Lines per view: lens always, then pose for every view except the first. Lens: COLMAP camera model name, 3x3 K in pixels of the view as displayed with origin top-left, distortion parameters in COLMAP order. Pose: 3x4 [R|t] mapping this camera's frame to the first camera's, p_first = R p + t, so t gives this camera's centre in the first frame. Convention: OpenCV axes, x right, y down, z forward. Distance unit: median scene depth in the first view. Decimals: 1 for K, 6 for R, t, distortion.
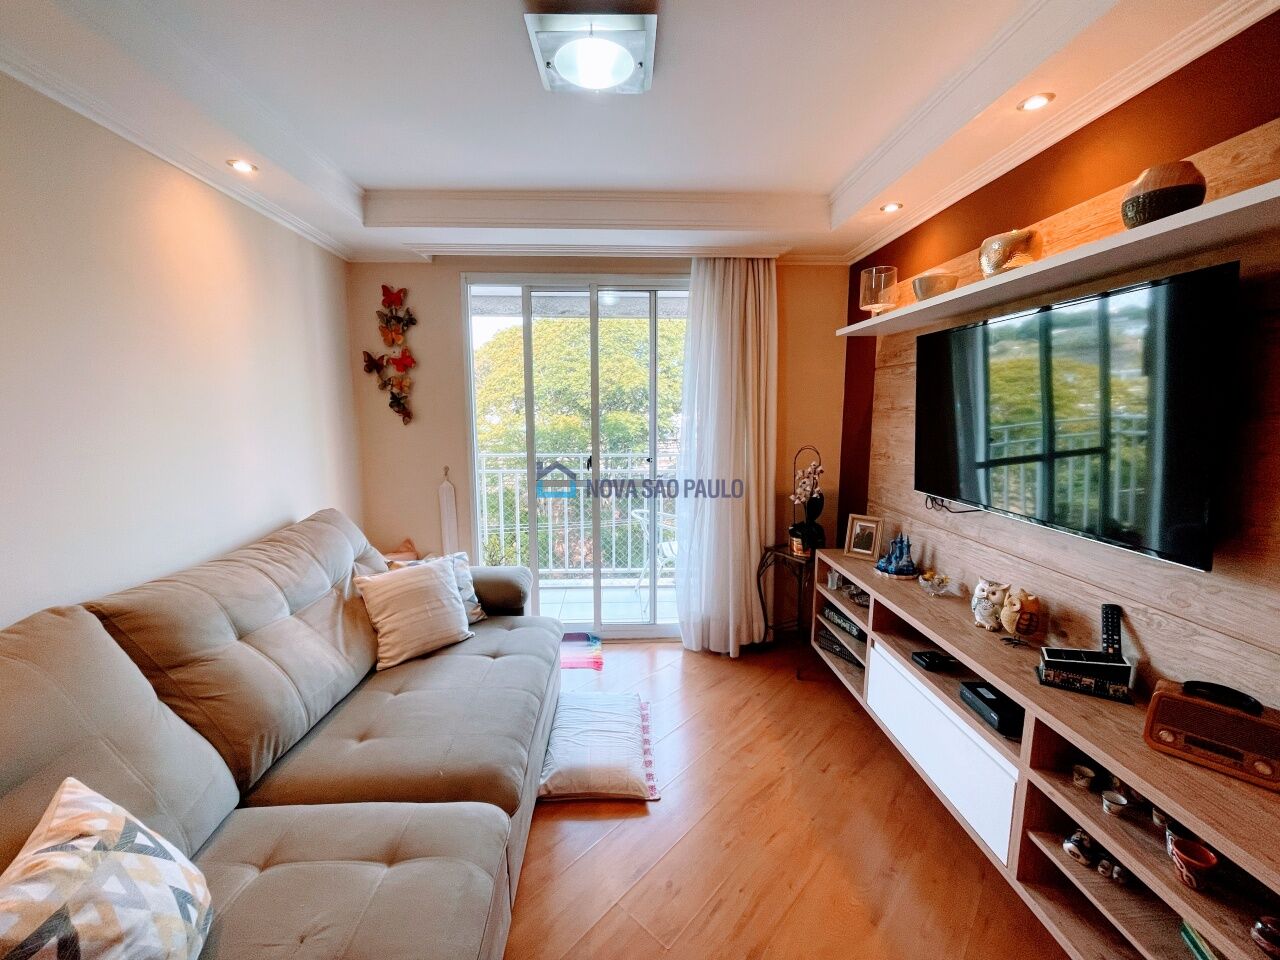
lens RADIAL K [[514.3, 0, 633.4], [0, 514.3, 476.0], [0, 0, 1]] dist [0.000771, 0.000618]
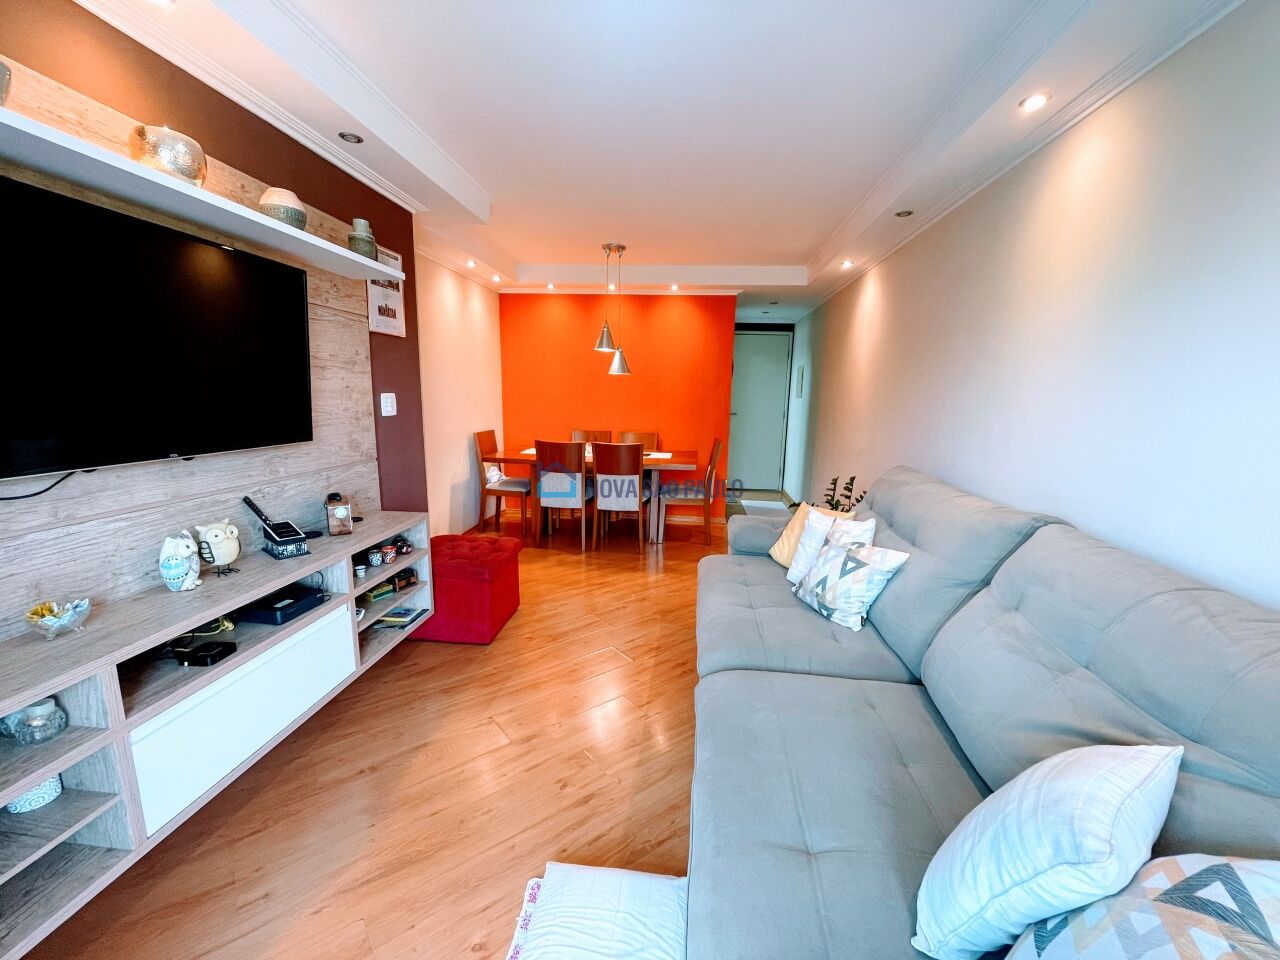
lens RADIAL K [[514.3, 0, 633.4], [0, 514.3, 476.0], [0, 0, 1]] dist [0.000771, 0.000618]
pose [[-0.987668, -0.047640, 0.149141, -0.152187], [-0.002215, 0.956739, 0.290938, -0.117340], [-0.156549, 0.287020, -0.945046, 1.303713]]
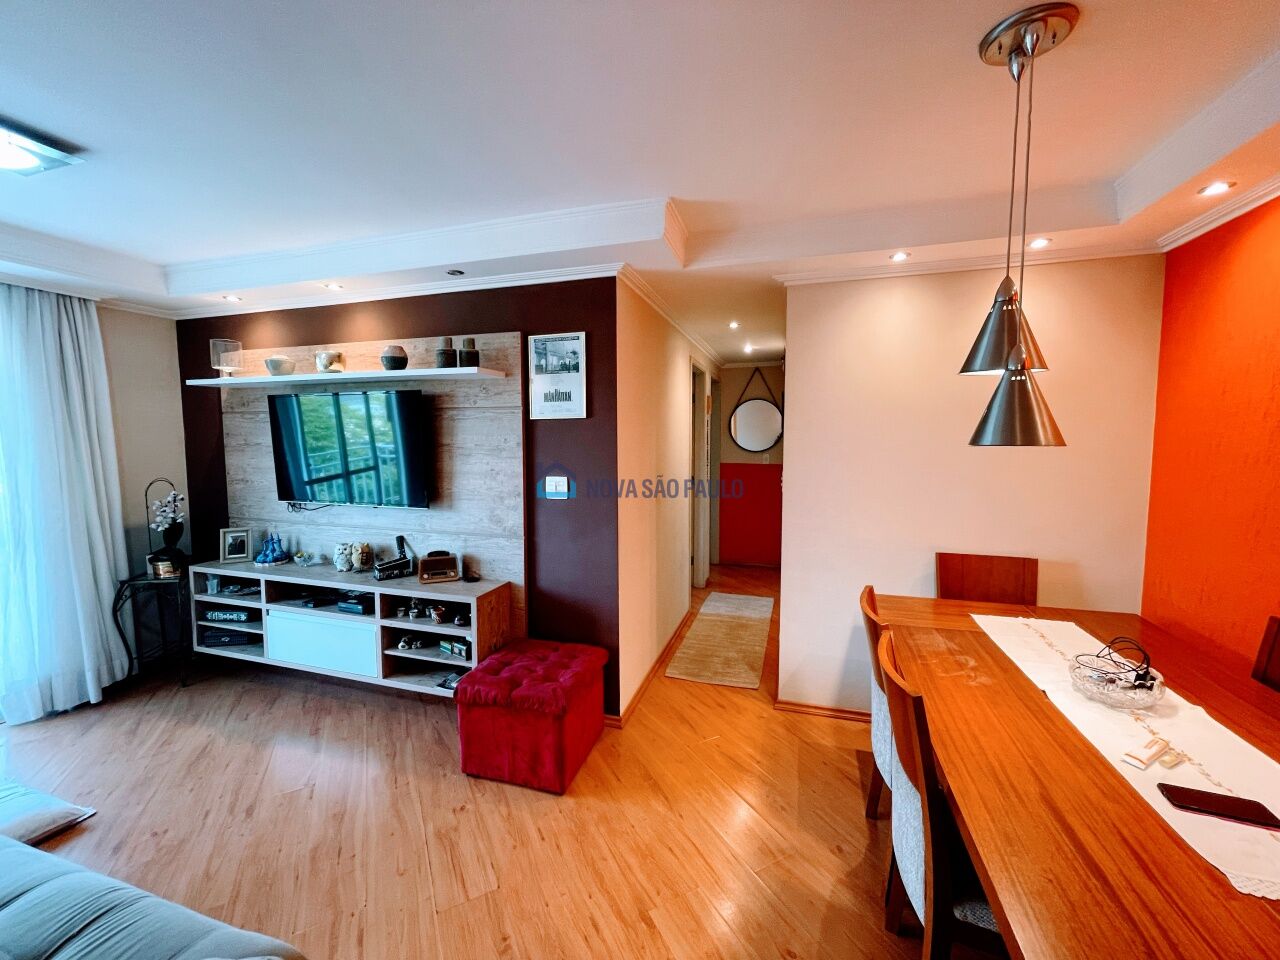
lens RADIAL K [[514.3, 0, 633.4], [0, 514.3, 476.0], [0, 0, 1]] dist [0.000771, 0.000618]
pose [[0.328870, -0.069198, 0.941837, -0.469936], [0.123661, 0.991880, 0.029695, 0.037475], [-0.936244, 0.106702, 0.334757, -0.410057]]
